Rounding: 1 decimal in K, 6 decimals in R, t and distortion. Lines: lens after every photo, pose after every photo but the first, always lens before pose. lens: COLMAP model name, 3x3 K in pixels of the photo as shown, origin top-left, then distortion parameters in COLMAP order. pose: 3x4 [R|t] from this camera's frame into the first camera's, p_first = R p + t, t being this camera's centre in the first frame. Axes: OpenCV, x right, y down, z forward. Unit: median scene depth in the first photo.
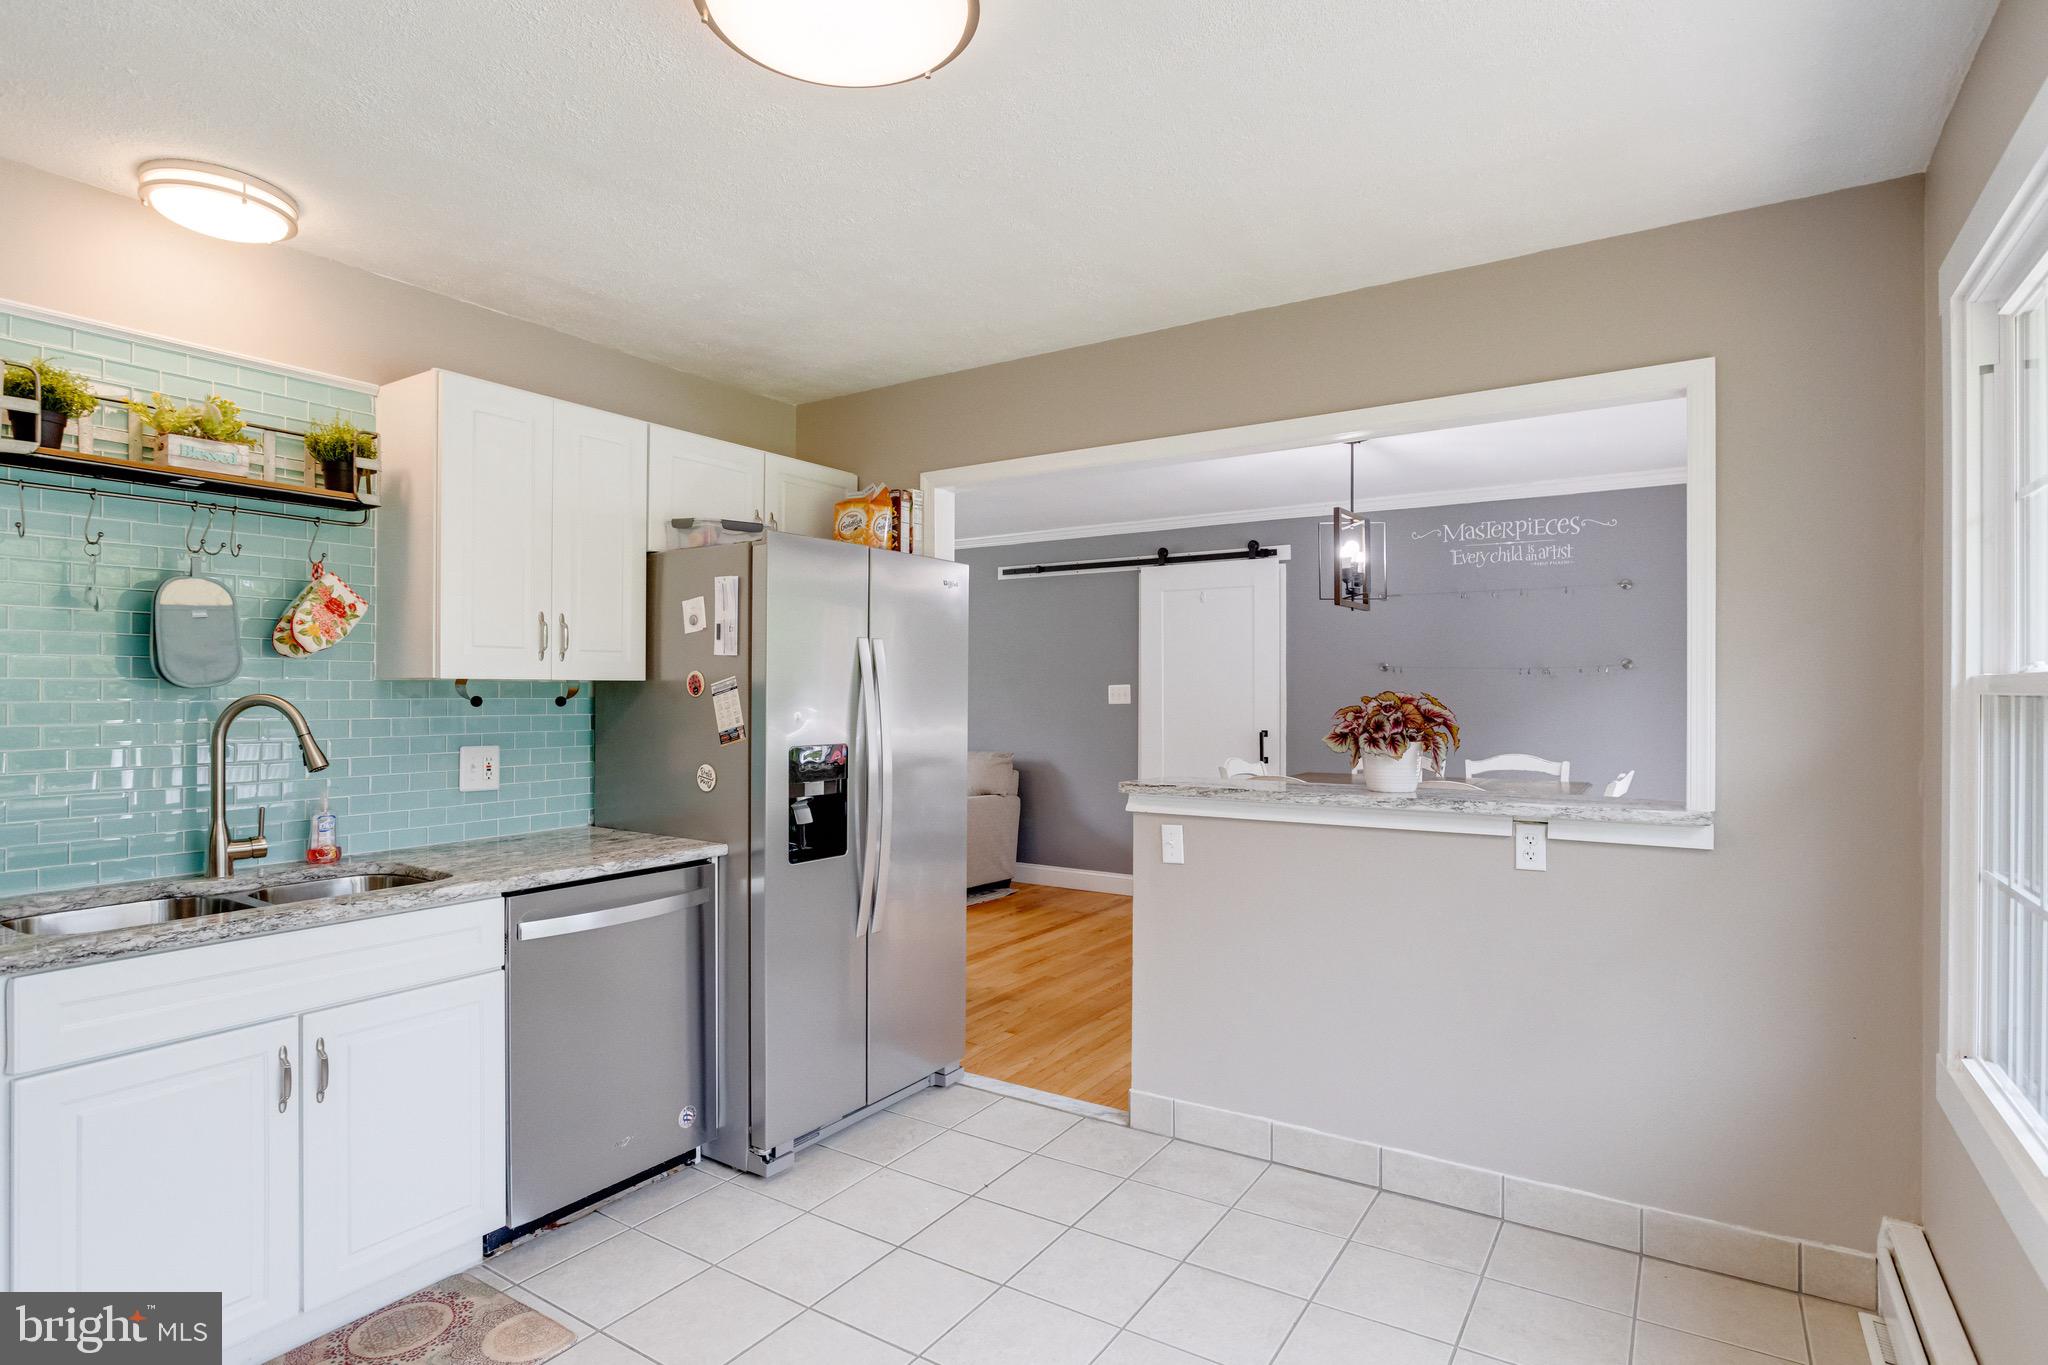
lens RADIAL K [[1058.6, 0, 1017.6], [0, 1058.6, 711.1], [0, 0, 1]] dist [-0.055066, 0.027071]
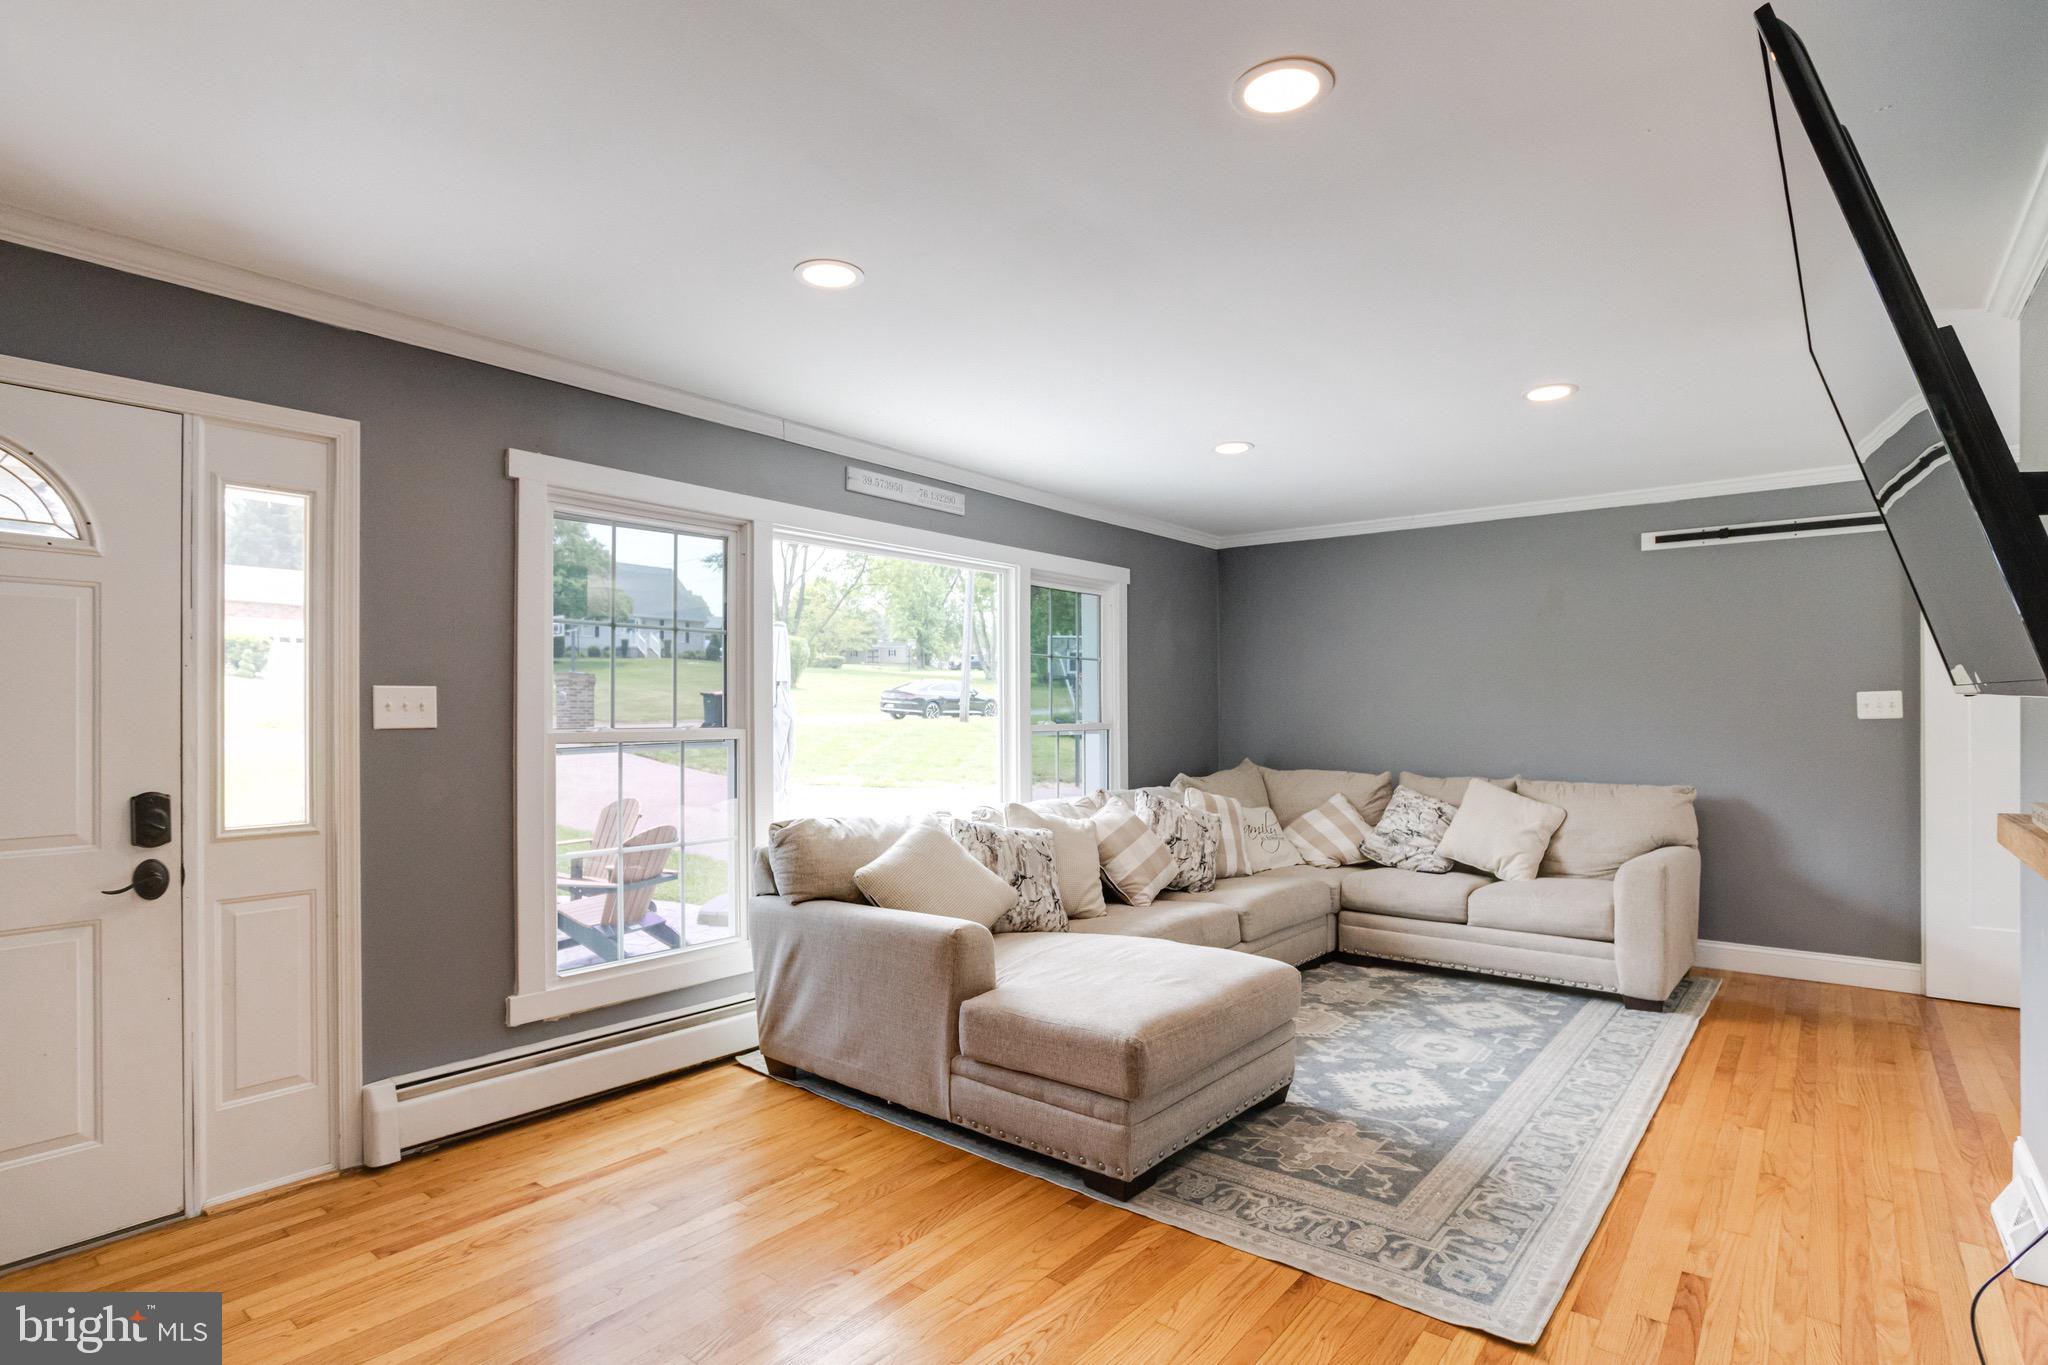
lens RADIAL K [[1058.6, 0, 1017.6], [0, 1058.6, 711.1], [0, 0, 1]] dist [-0.055066, 0.027071]
pose [[0.994826, -0.007872, -0.101291, -0.408577], [0.006820, 0.999919, -0.010724, -0.008467], [0.101367, 0.009977, 0.994799, 0.259188]]
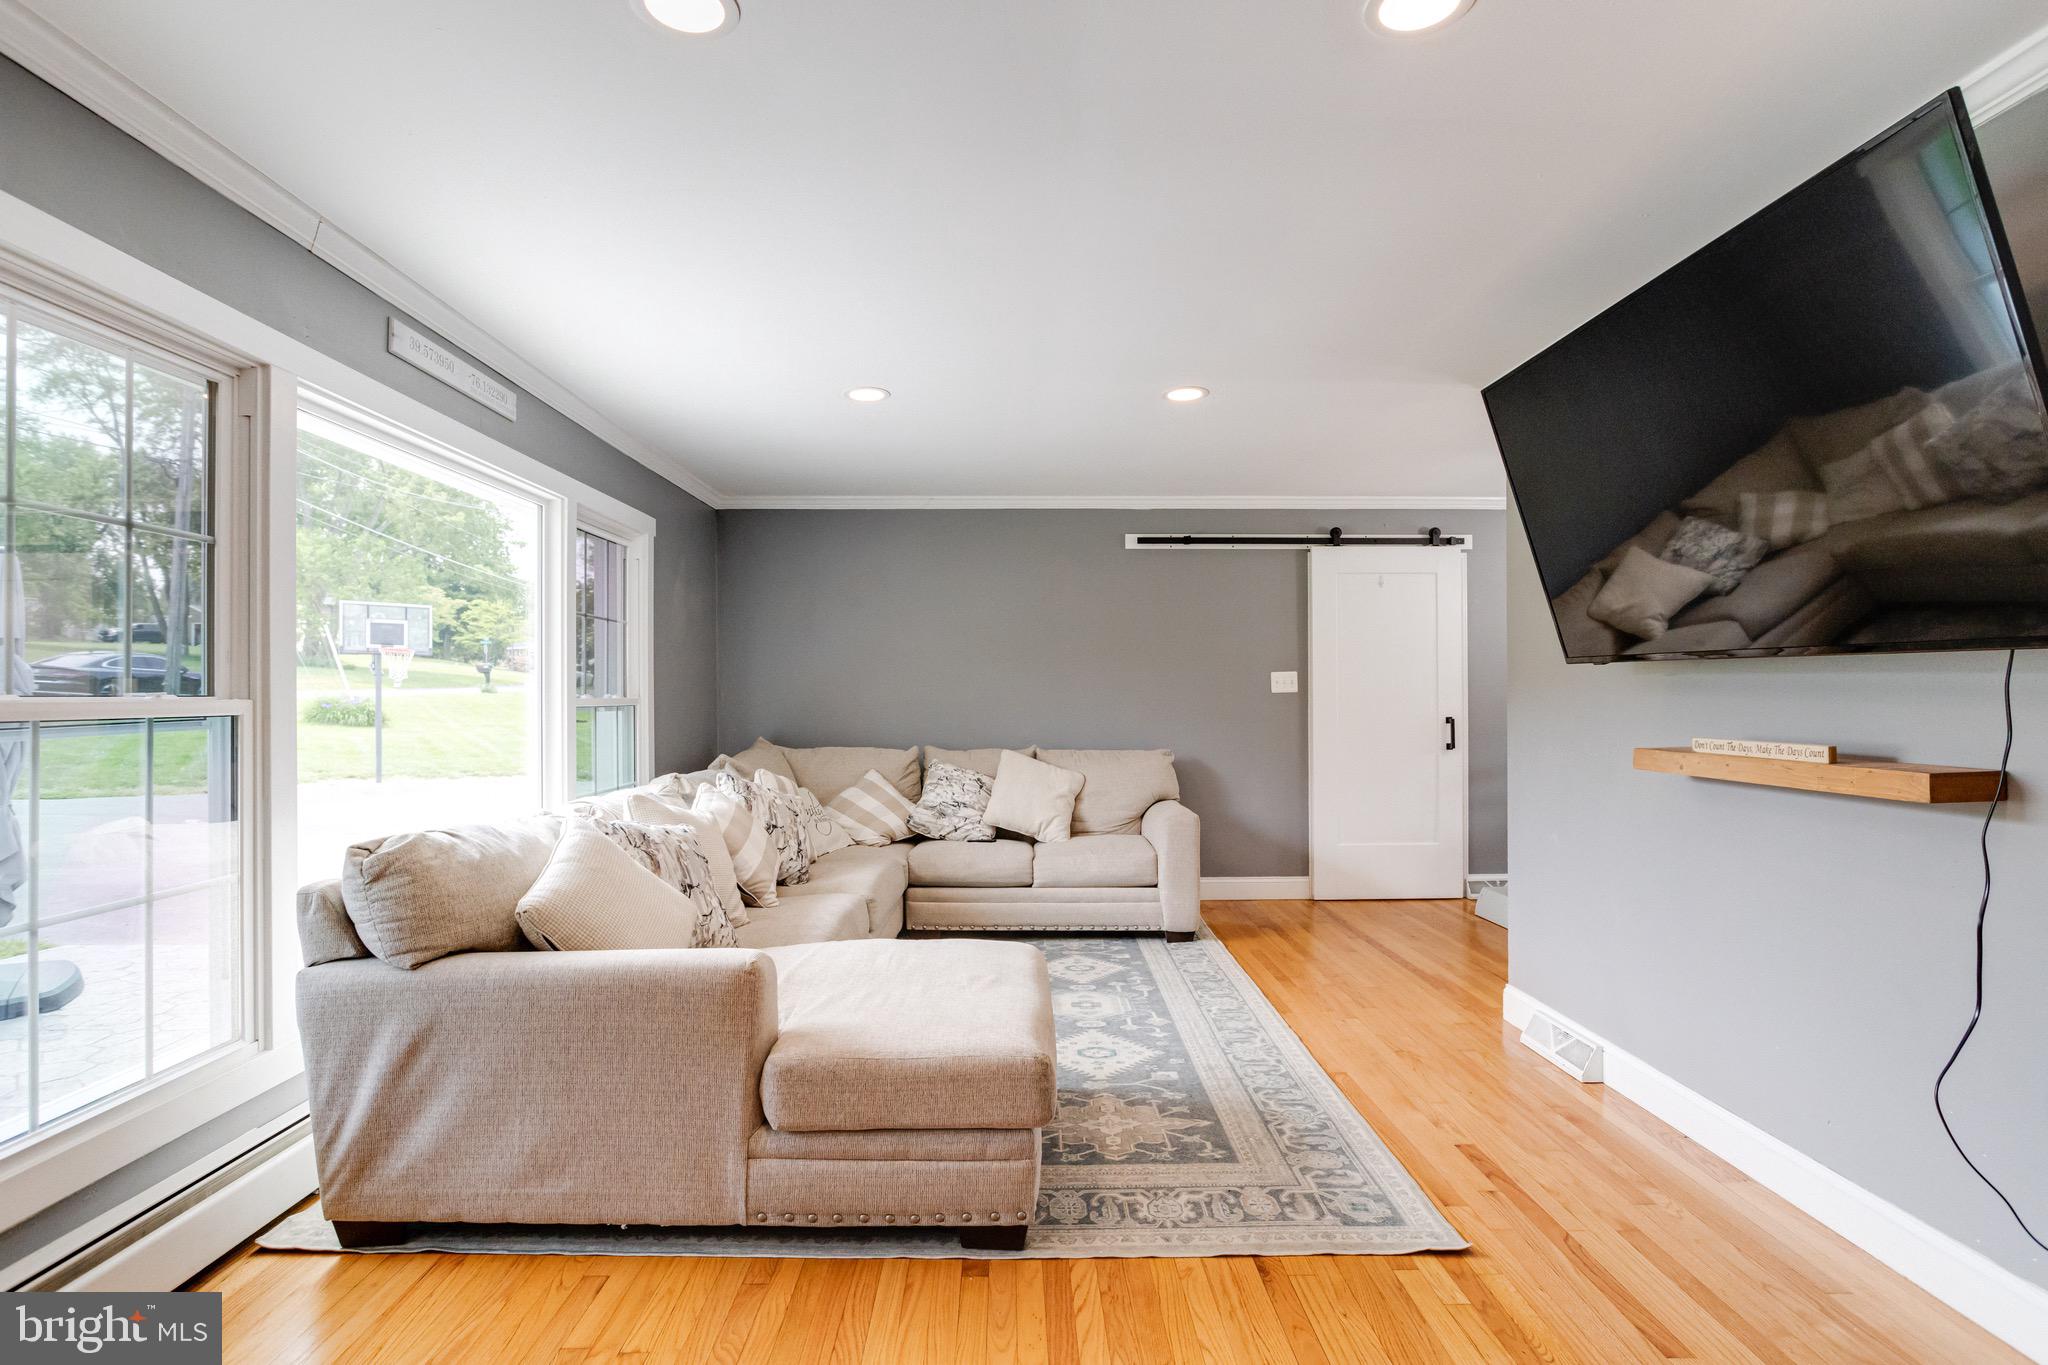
lens RADIAL K [[1027.5, 0, 1052.4], [0, 1027.5, 688.6], [0, 0, 1]] dist [-0.054596, 0.035797]
pose [[0.822870, -0.003756, 0.568218, -0.583469], [0.012832, 0.999846, -0.011974, -0.002005], [-0.568085, 0.017145, 0.822791, 0.383127]]
